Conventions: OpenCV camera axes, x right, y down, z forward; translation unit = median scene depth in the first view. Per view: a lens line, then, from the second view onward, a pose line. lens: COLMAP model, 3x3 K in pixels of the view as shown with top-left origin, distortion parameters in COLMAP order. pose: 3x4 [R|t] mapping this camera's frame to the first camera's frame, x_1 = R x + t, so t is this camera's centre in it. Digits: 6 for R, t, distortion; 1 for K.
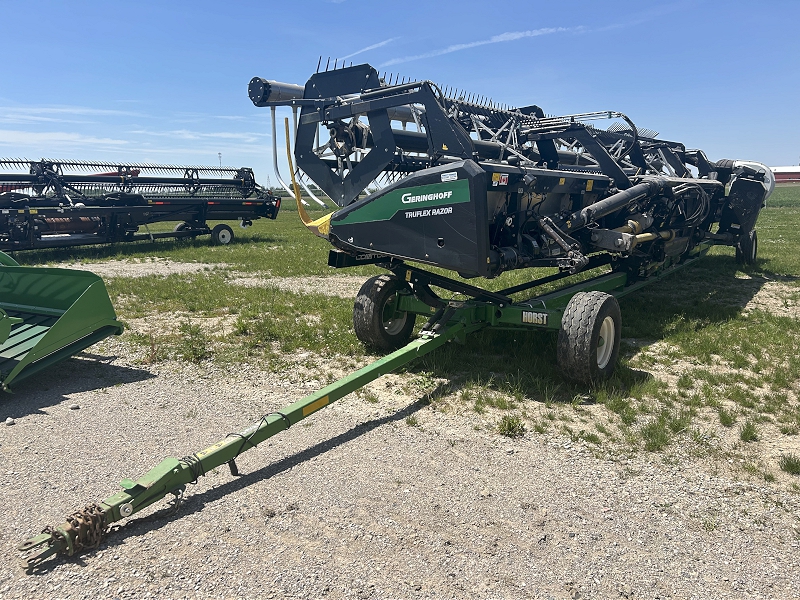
lens RADIAL K [[621.4, 0, 400.0], [0, 621.4, 300.0], [0, 0, 1]] dist [0.006219, 0.003071]
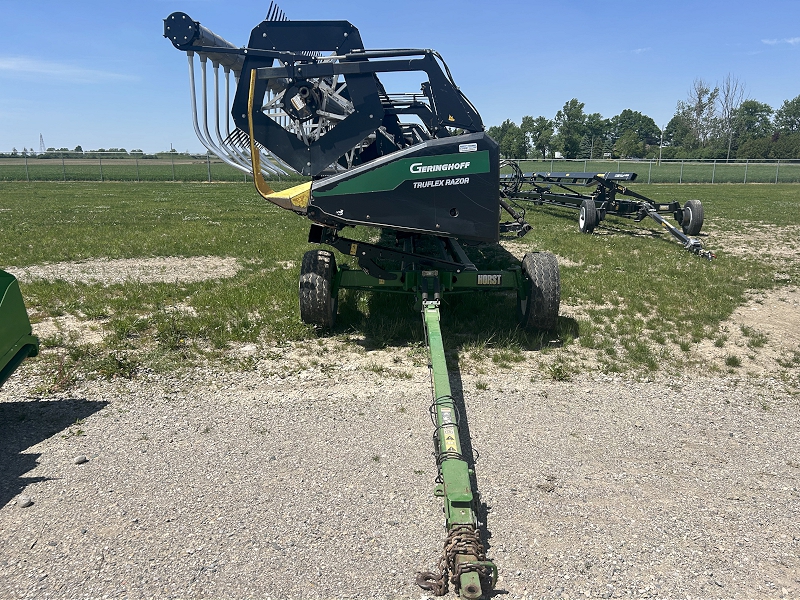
lens RADIAL K [[621.4, 0, 400.0], [0, 621.4, 300.0], [0, 0, 1]] dist [0.006219, 0.003071]
pose [[0.805854, -0.104771, 0.582771, -0.605184], [0.081852, 0.994483, 0.065604, -0.022332], [-0.586429, -0.005166, 0.809984, 0.215248]]
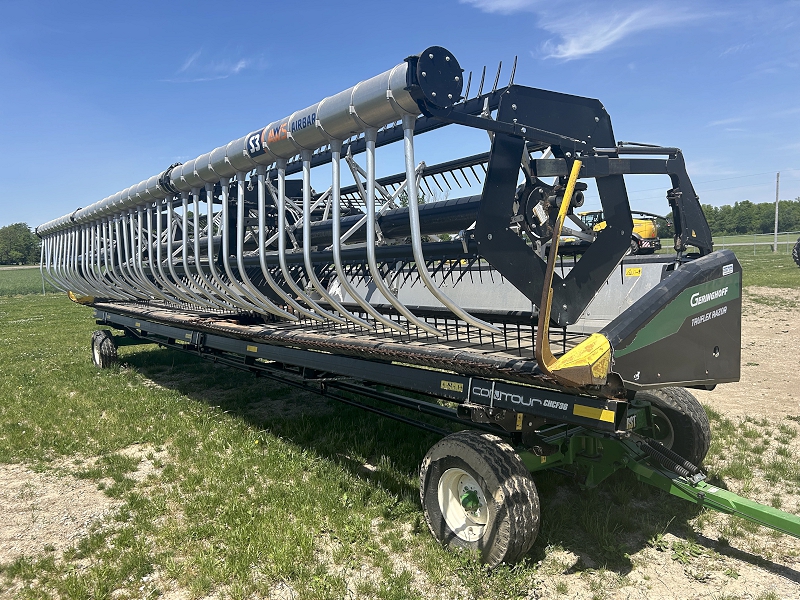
lens RADIAL K [[621.4, 0, 400.0], [0, 621.4, 300.0], [0, 0, 1]] dist [0.006219, 0.003071]
pose [[0.272912, -0.053010, 0.960577, -0.778810], [0.218050, 0.975904, -0.008094, -0.232111], [-0.937002, 0.211663, 0.277894, 1.118138]]
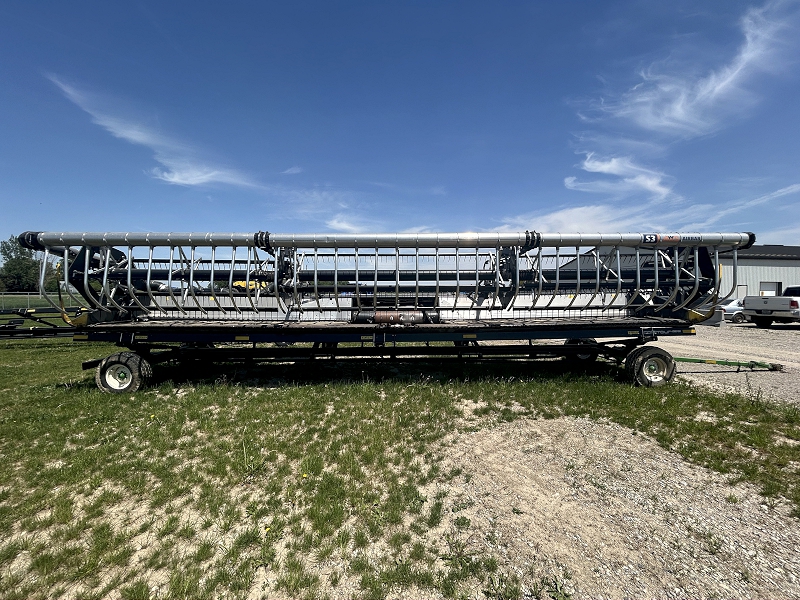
lens RADIAL K [[318.4, 0, 400.0], [0, 318.4, 300.0], [0, 0, 1]] dist [-0.000813, -0.000046]
pose [[-0.637798, 0.021593, 0.769901, -0.769151], [0.163472, 0.980628, 0.107920, -0.238435], [-0.752656, 0.194688, -0.628972, 1.154607]]
